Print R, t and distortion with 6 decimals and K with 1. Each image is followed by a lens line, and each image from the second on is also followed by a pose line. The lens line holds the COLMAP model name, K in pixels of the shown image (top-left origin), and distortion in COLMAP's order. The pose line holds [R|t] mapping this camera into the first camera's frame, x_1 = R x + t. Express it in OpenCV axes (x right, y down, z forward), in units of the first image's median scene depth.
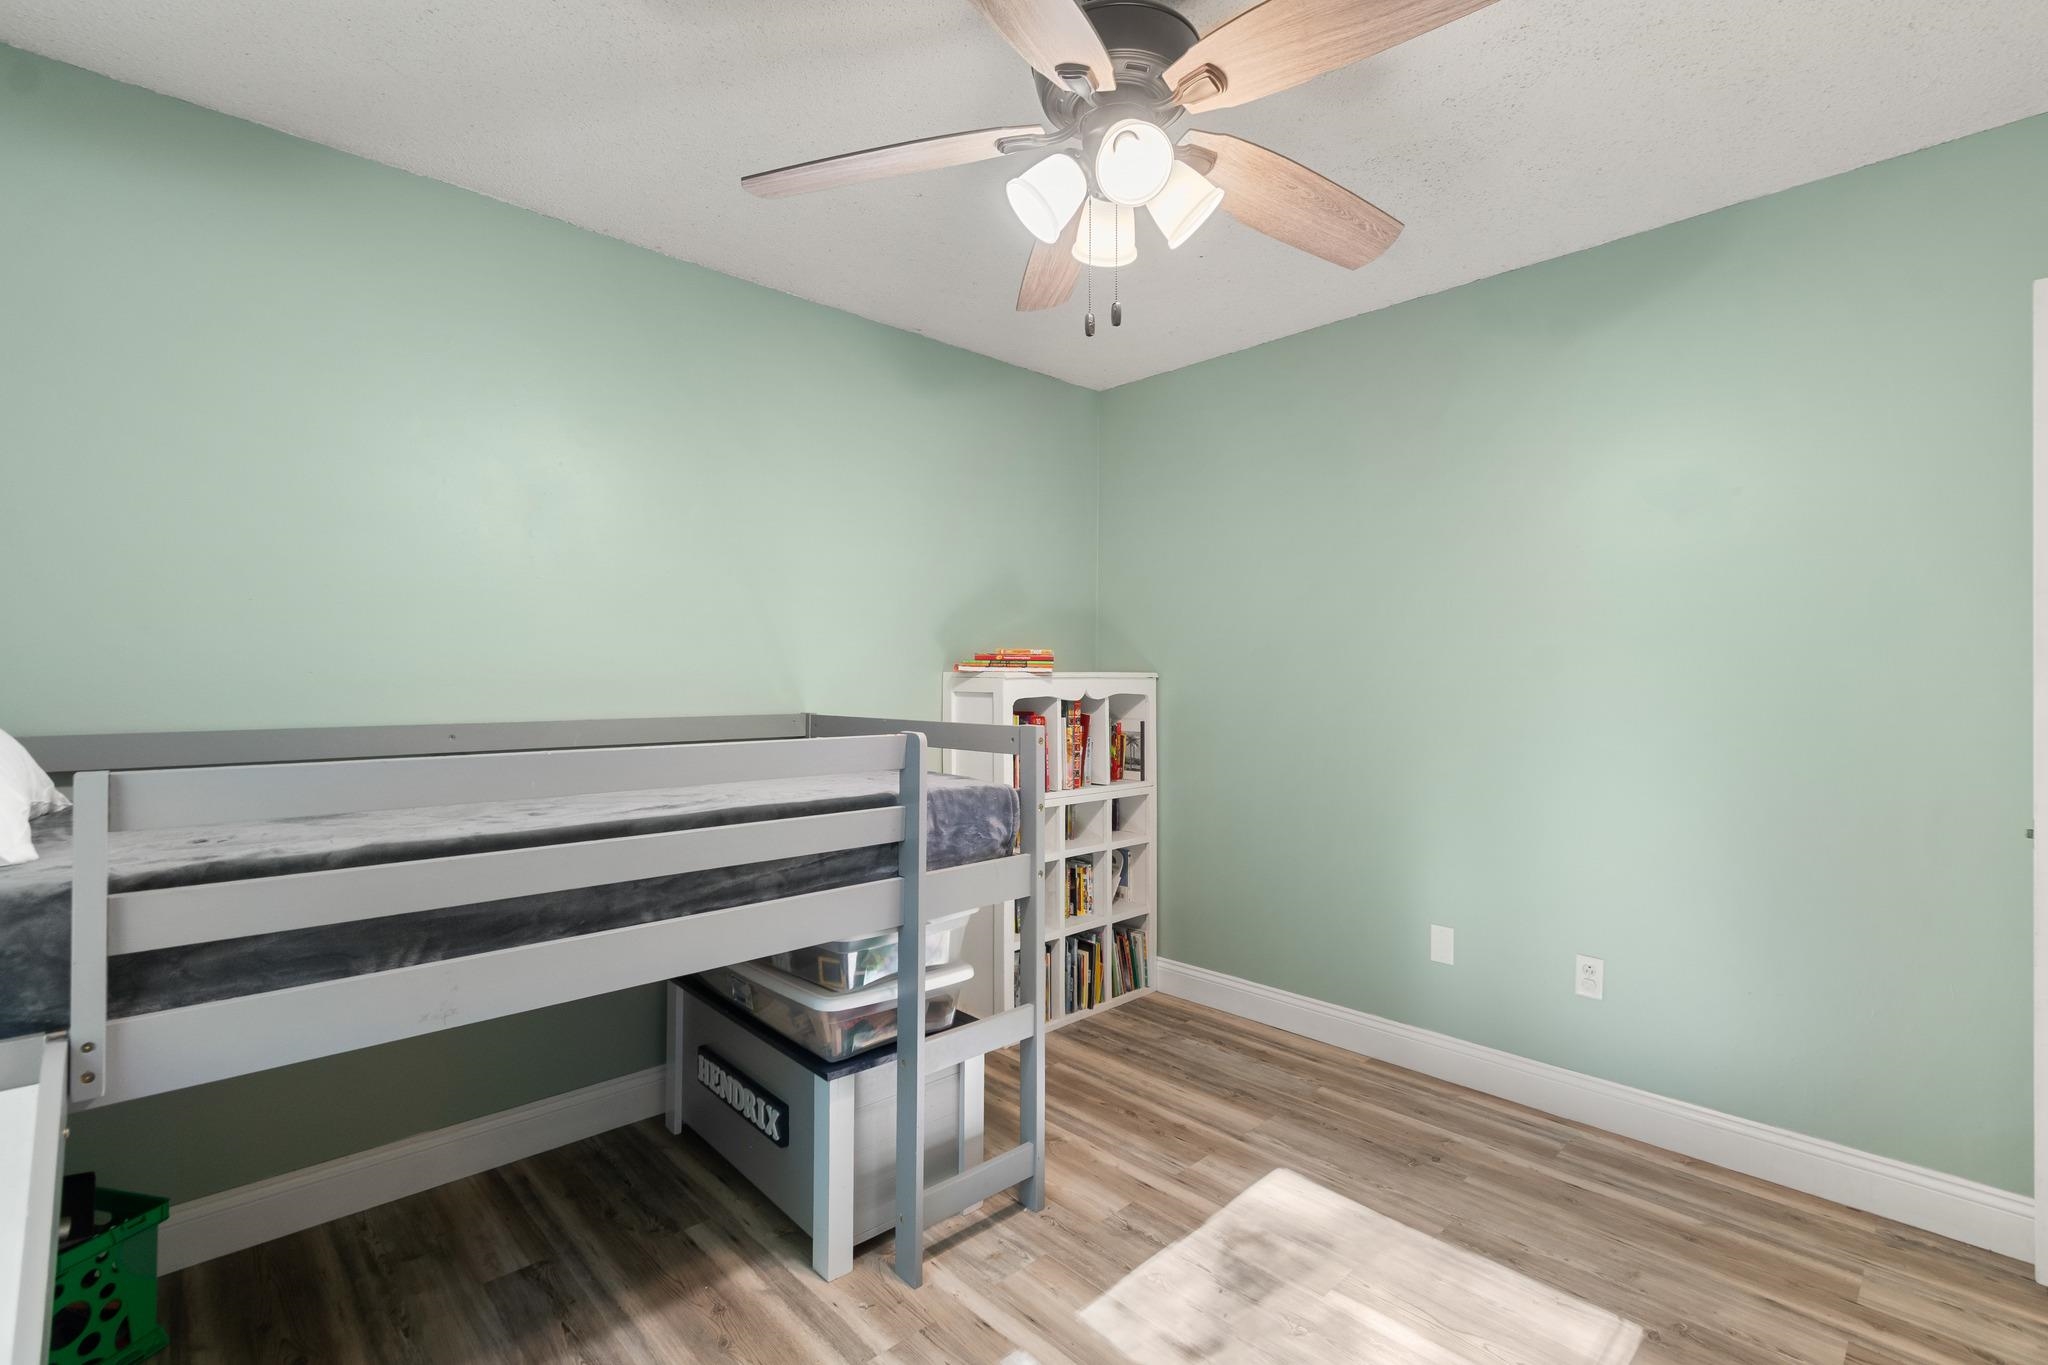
lens RADIAL K [[921.6, 0, 1011.2], [0, 921.6, 674.5], [0, 0, 1]] dist [0.000009, -0.000184]
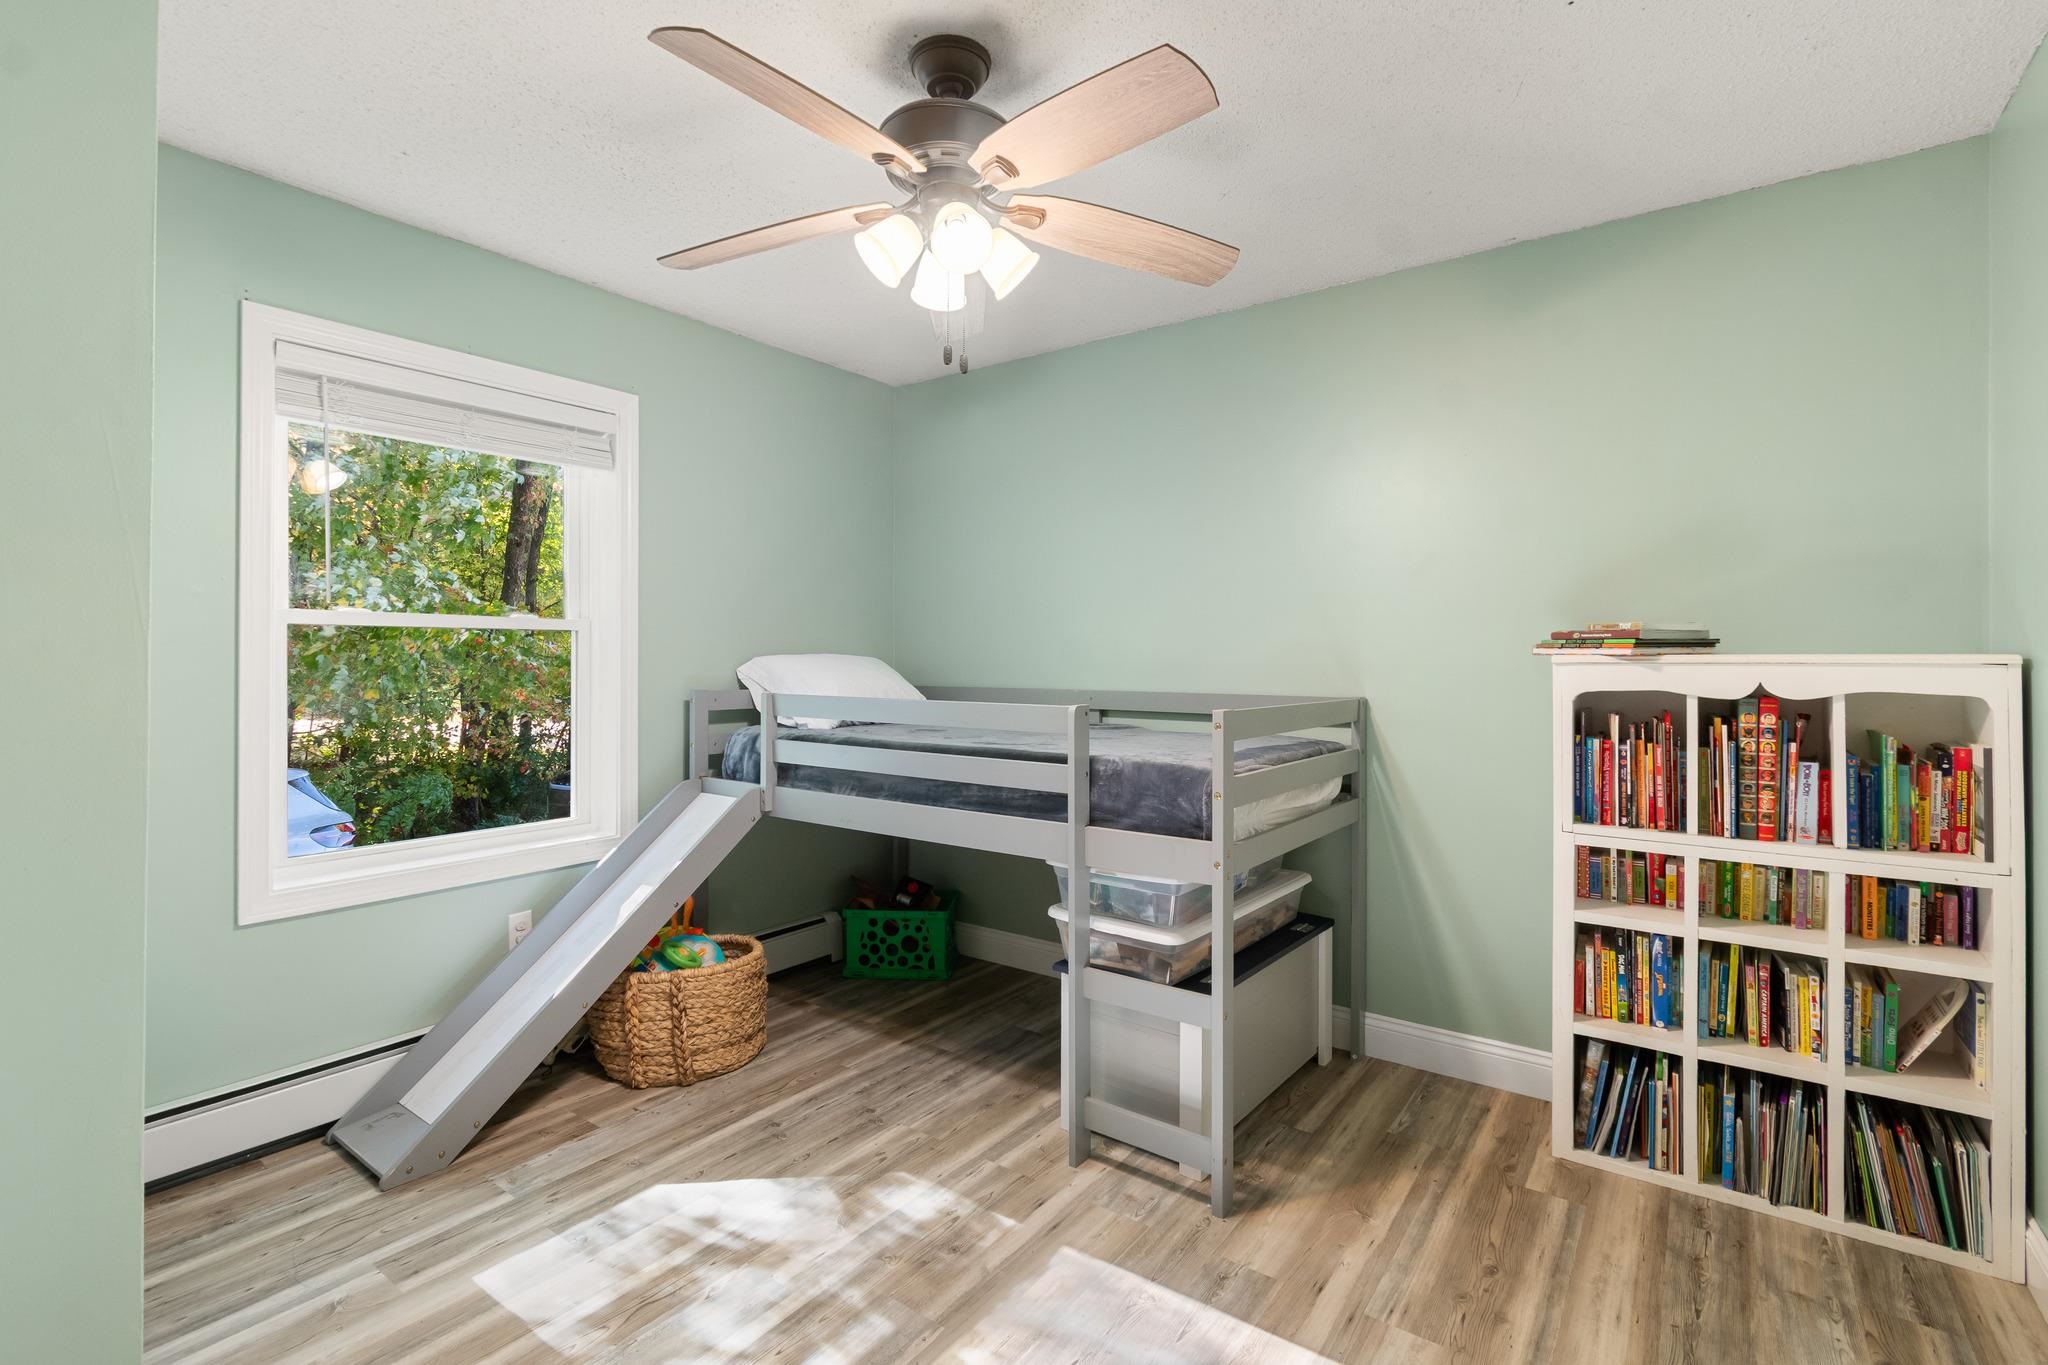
lens RADIAL K [[942.7, 0, 1025.0], [0, 942.7, 652.0], [0, 0, 1]] dist [0.000343, -0.000240]
pose [[0.181219, -0.006219, -0.983423, 0.853165], [-0.000170, 0.999980, -0.006355, 0.000302], [0.983443, 0.001319, 0.181214, 0.552631]]
